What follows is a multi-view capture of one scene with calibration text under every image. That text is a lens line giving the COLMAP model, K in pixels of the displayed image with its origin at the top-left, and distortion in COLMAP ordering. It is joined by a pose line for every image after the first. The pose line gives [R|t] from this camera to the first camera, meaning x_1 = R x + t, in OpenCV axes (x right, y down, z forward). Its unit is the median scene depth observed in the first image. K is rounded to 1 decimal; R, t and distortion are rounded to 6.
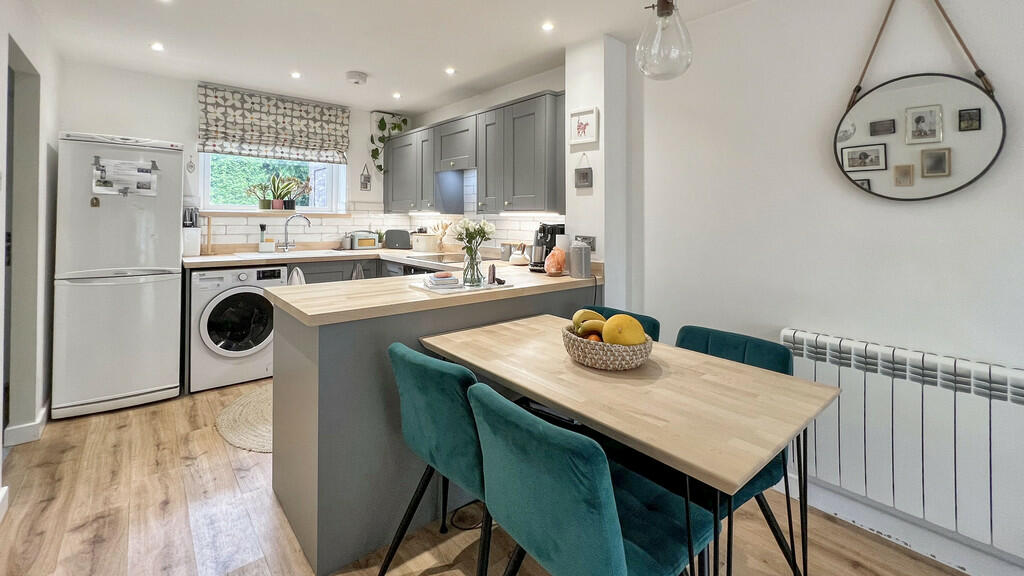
lens RADIAL K [[427.0, 0, 521.6], [0, 427.0, 311.6], [0, 0, 1]] dist [-0.000792, -0.000089]
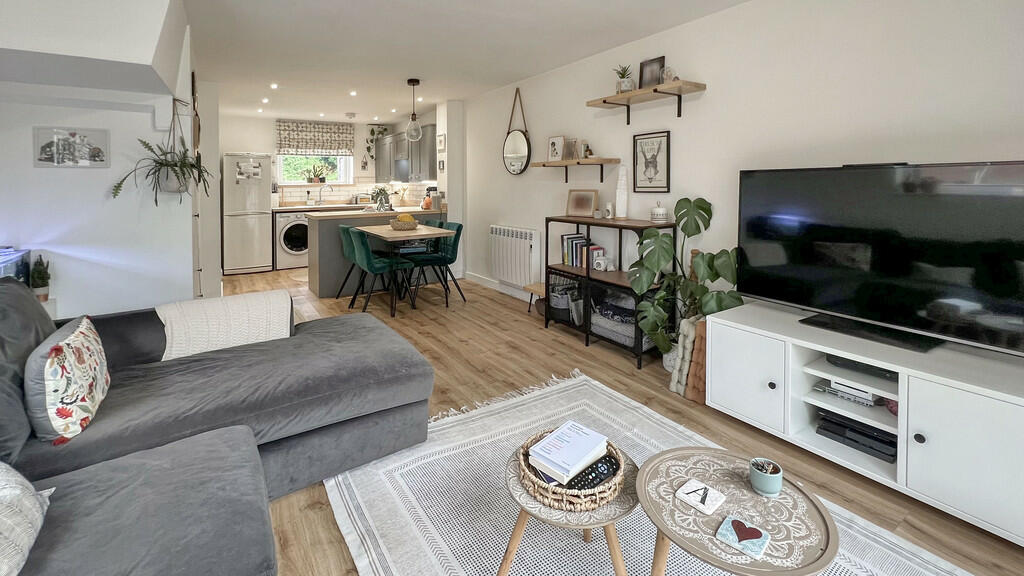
lens RADIAL K [[410.6, 0, 512.0], [0, 410.6, 288.0], [0, 0, 1]] dist [-0.000512, -0.000053]
pose [[0.993365, 0.002097, -0.114989, 0.538946], [0.001814, 0.999423, 0.033903, 0.178601], [0.114994, -0.033887, 0.992788, -0.774860]]
